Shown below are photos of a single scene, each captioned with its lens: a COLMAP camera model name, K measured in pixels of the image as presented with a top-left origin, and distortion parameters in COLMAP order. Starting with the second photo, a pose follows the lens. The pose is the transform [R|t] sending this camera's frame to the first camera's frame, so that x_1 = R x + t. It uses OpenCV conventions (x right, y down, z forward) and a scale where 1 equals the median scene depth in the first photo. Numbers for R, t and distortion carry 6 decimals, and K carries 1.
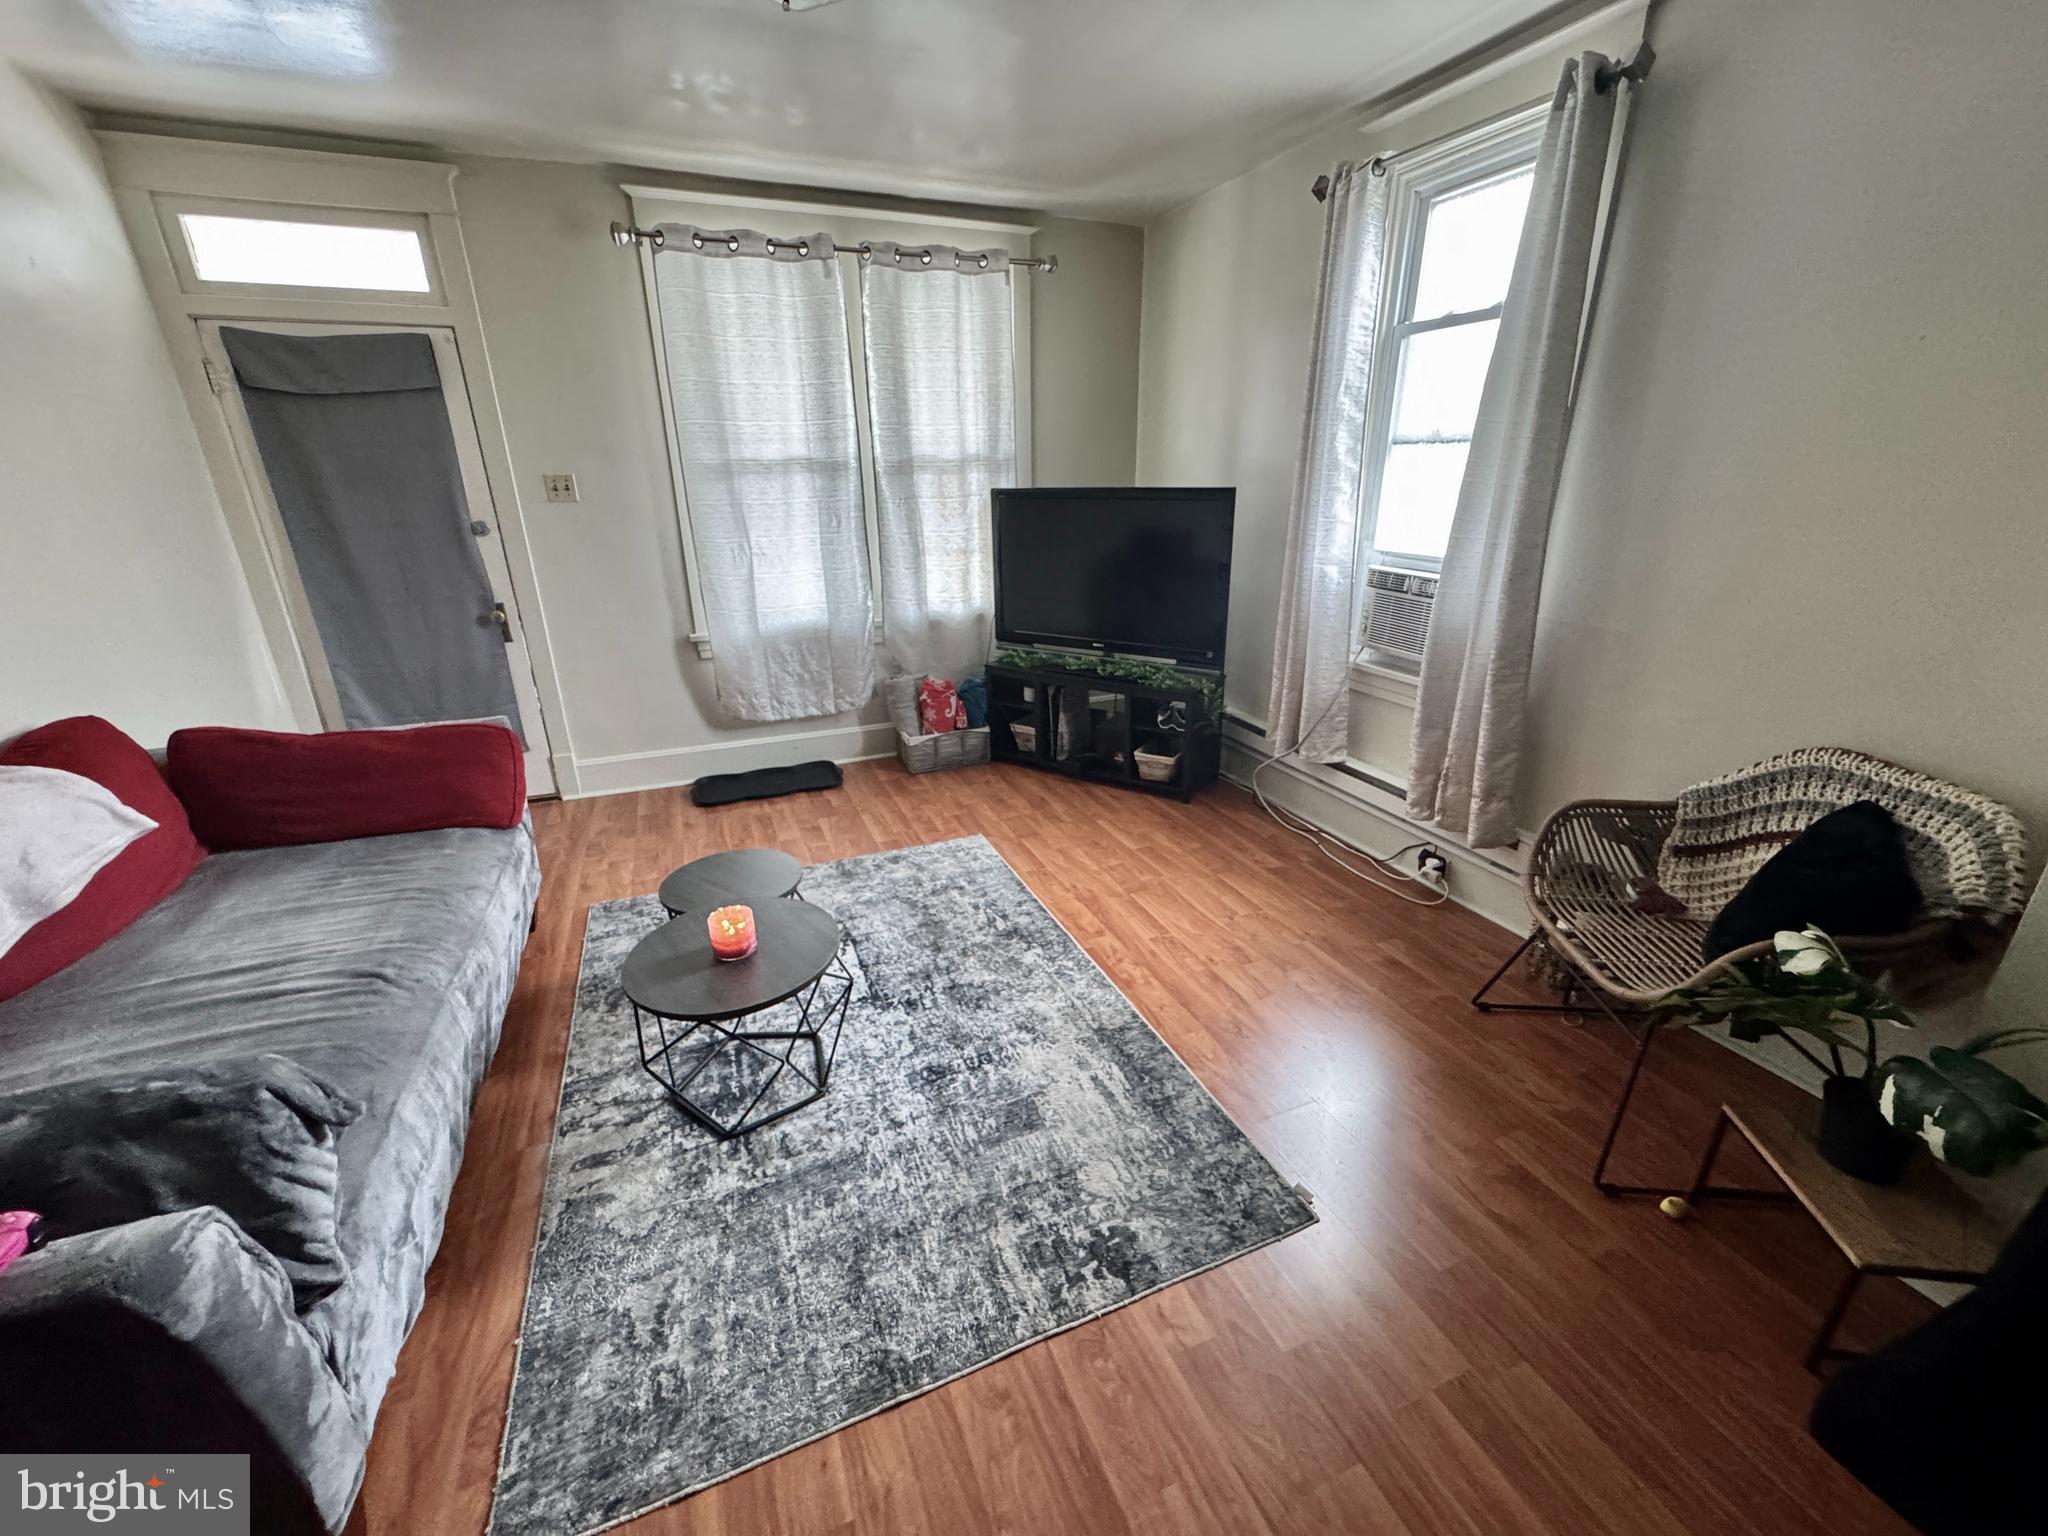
lens RADIAL K [[816.4, 0, 1022.2], [0, 816.4, 768.7], [0, 0, 1]] dist [-0.000844, 0.000459]
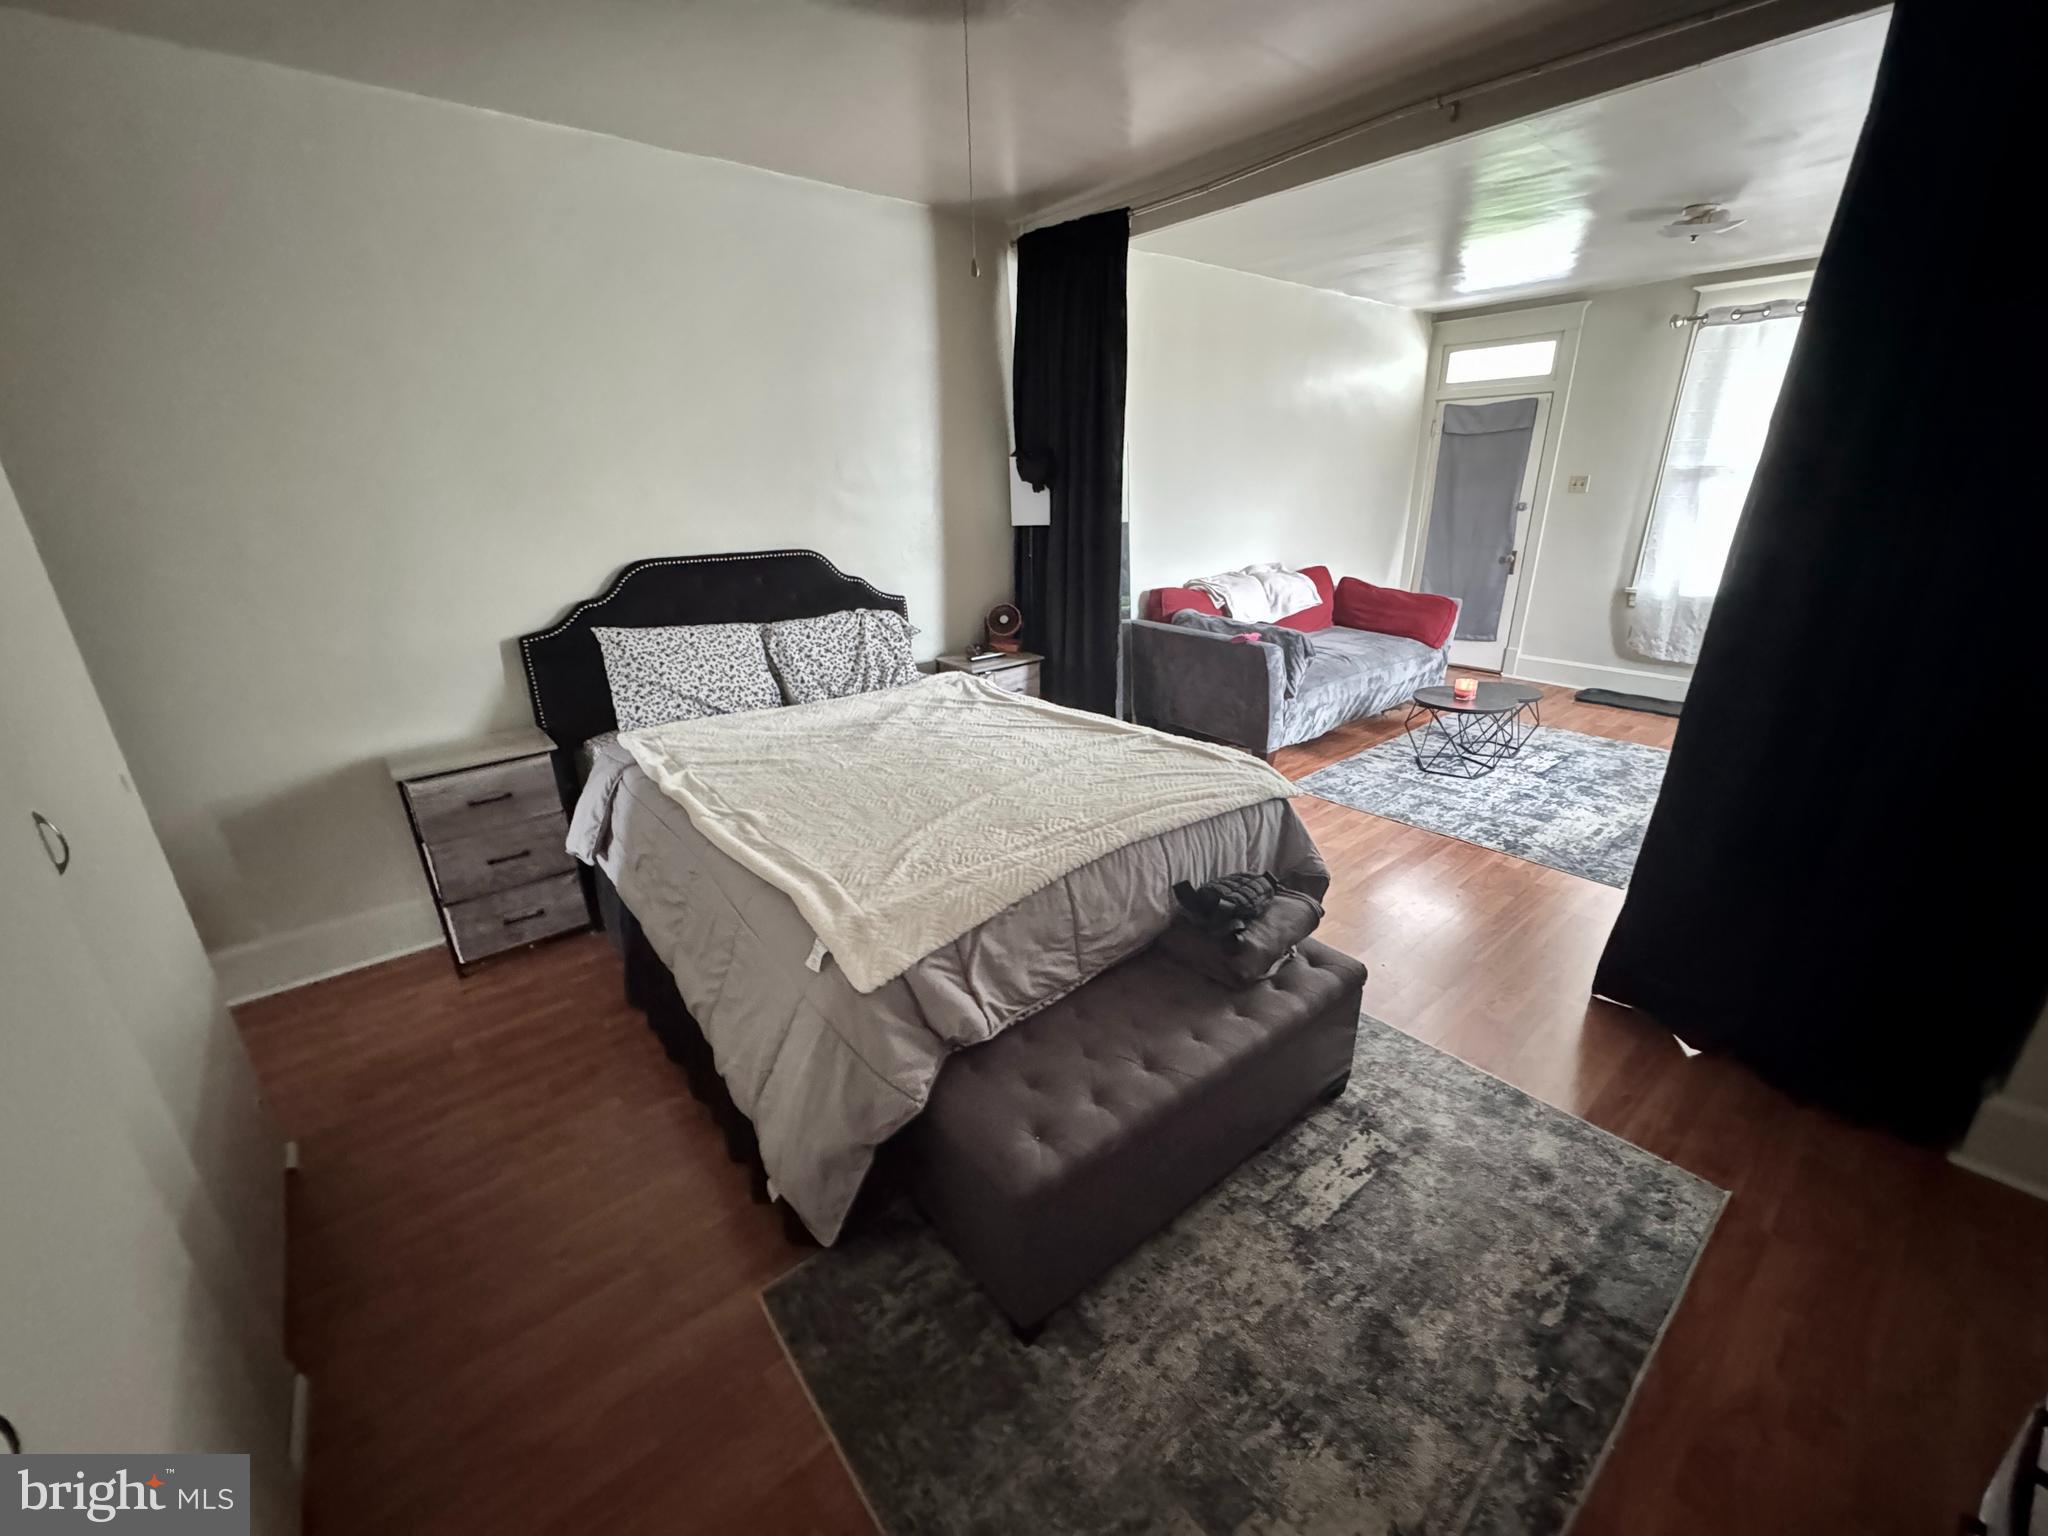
lens RADIAL K [[816.4, 0, 1022.2], [0, 816.4, 768.7], [0, 0, 1]] dist [-0.000844, 0.000459]
pose [[0.300451, 0.331998, -0.894151, 1.175622], [-0.316487, 0.919053, 0.234899, 0.227793], [0.899758, 0.212411, 0.381204, -0.777018]]
